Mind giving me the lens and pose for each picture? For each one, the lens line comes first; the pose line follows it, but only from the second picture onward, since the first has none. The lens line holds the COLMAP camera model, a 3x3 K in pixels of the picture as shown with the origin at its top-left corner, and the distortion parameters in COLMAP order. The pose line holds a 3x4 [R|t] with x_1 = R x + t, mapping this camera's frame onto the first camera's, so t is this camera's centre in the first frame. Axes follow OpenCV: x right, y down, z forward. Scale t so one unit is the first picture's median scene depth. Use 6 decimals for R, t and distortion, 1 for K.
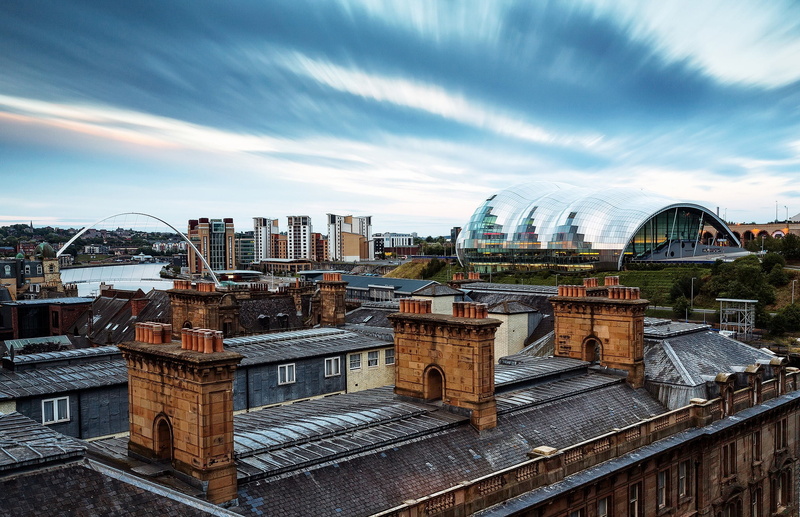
lens RADIAL K [[758.8, 0, 400.2], [0, 758.8, 277.6], [0, 0, 1]] dist [0.006999, -0.004903]
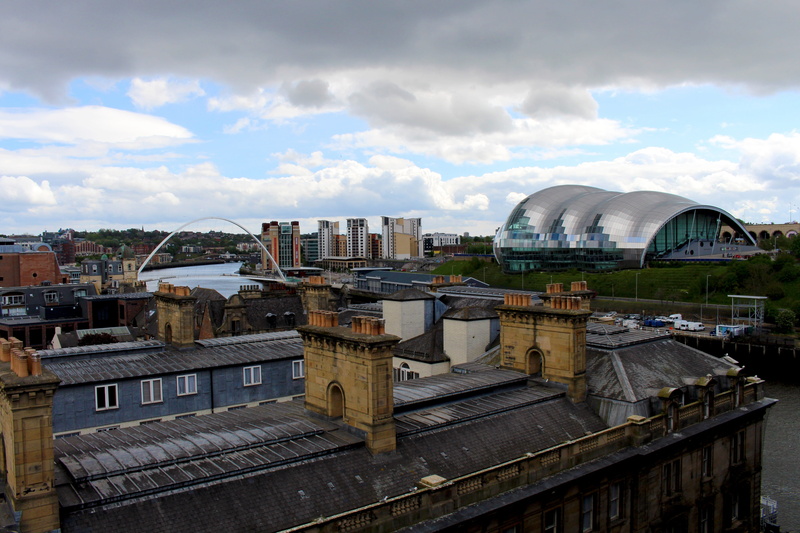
lens RADIAL K [[661.0, 0, 400.0], [0, 661.0, 266.5], [0, 0, 1]] dist [-0.158249, 0.121109]
pose [[0.992963, -0.000595, -0.118425, 0.170564], [-0.000066, 0.999984, -0.005579, -0.018613], [0.118426, 0.005547, 0.992947, 0.149843]]
